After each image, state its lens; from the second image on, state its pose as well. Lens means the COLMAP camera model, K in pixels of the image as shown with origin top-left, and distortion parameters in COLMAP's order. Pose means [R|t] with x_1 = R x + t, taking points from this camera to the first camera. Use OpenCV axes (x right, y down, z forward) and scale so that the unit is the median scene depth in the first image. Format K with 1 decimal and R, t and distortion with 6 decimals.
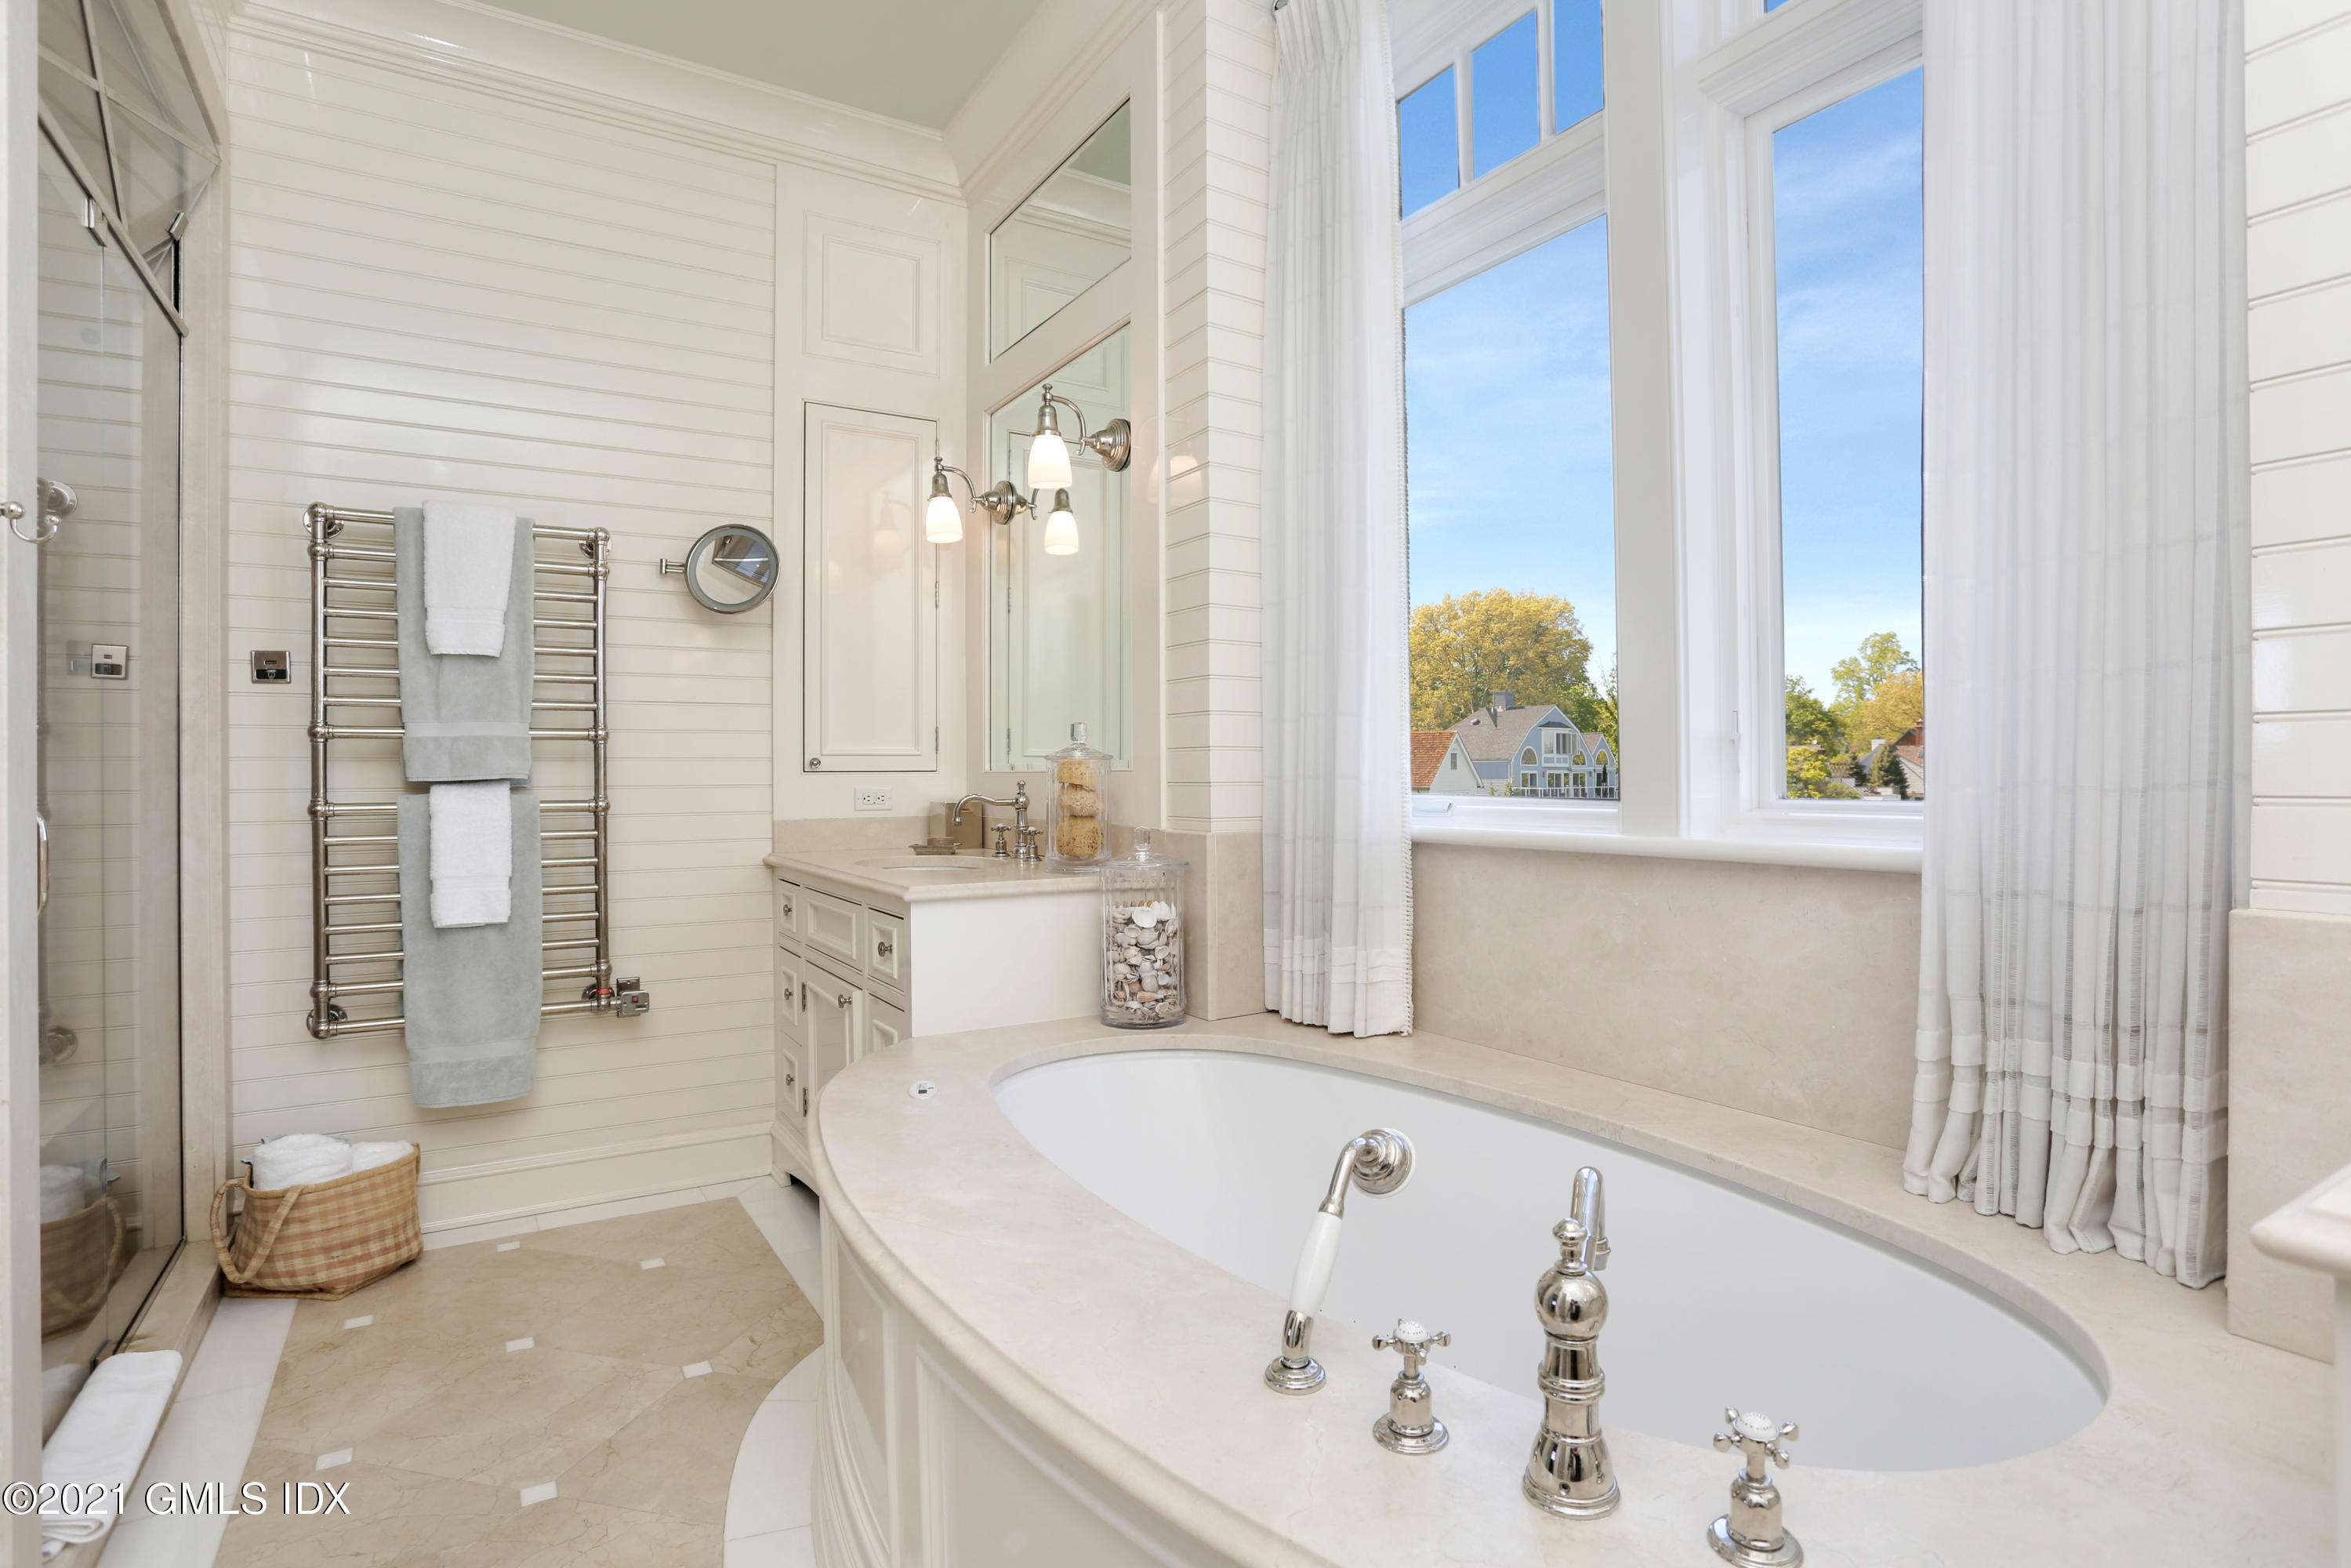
lens RADIAL K [[1188.4, 0, 1175.5], [0, 1188.4, 784.0], [0, 0, 1]] dist [-0.064196, 0.000116]
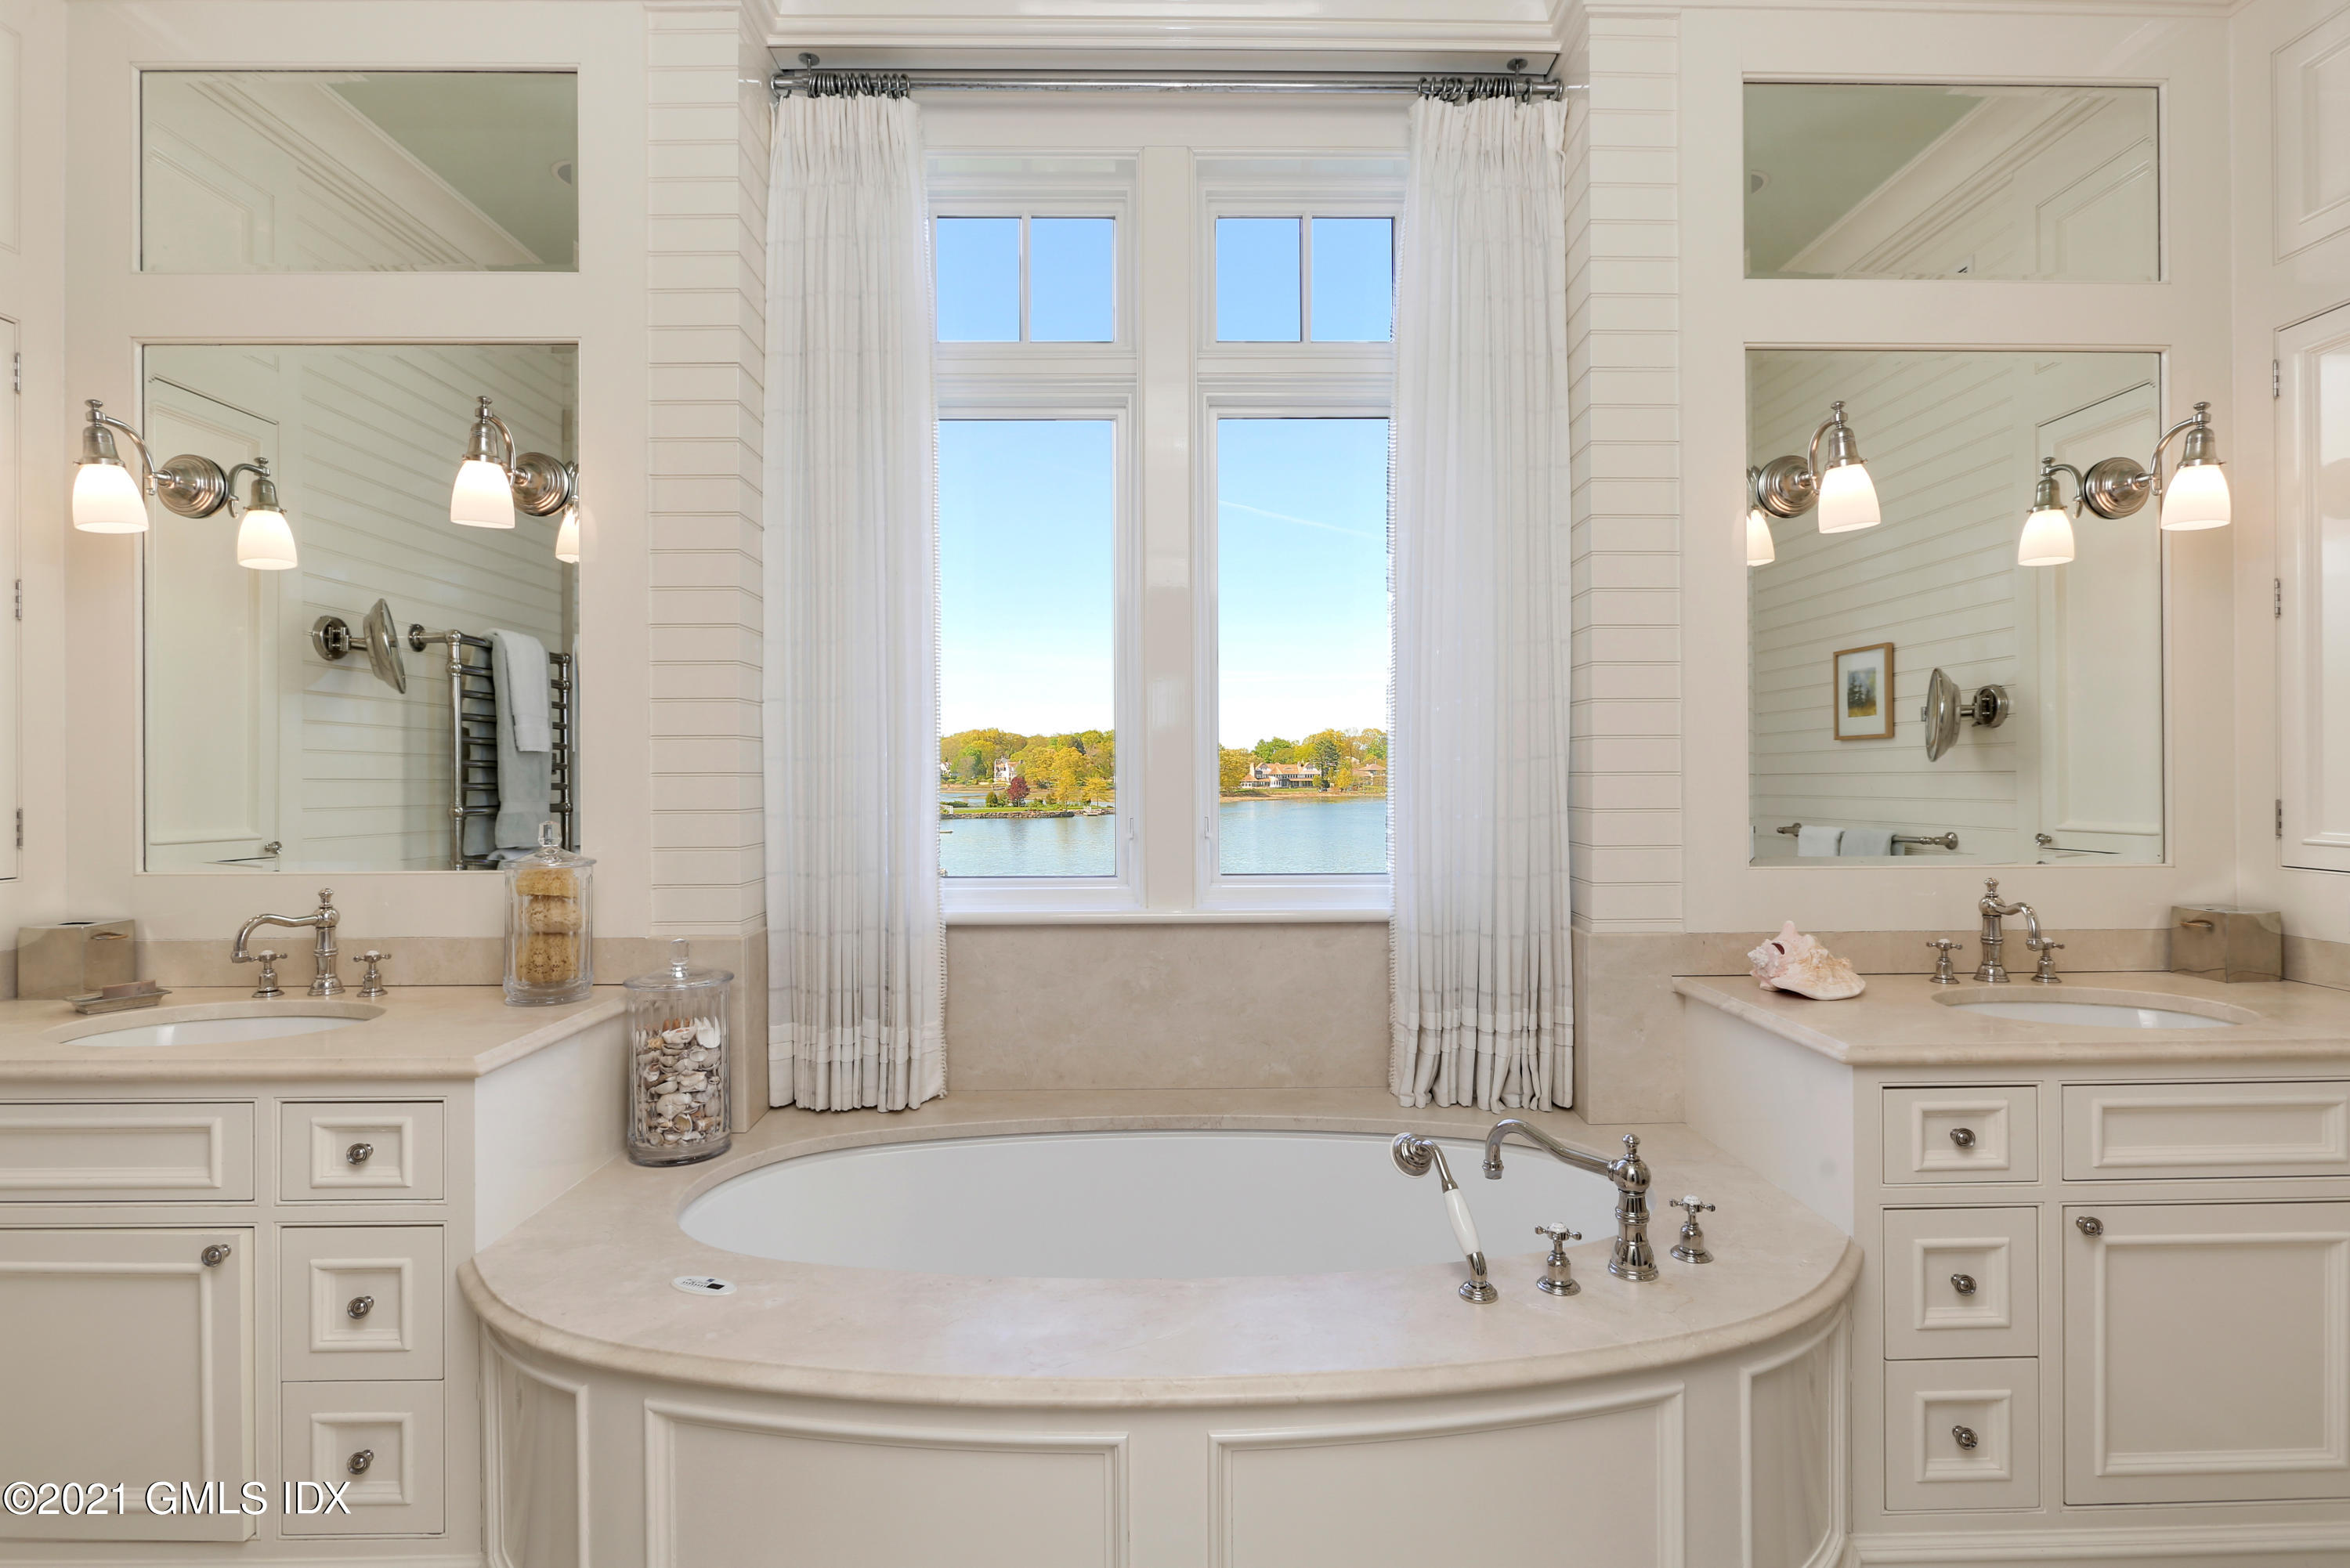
lens RADIAL K [[1174.5, 0, 1175.0], [0, 1174.5, 784.0], [0, 0, 1]] dist [0.000166, 0.000125]
pose [[0.516372, -0.008322, 0.856324, -0.645843], [0.010586, 0.999938, 0.003334, -0.087902], [-0.856299, 0.007344, 0.516428, 0.223719]]
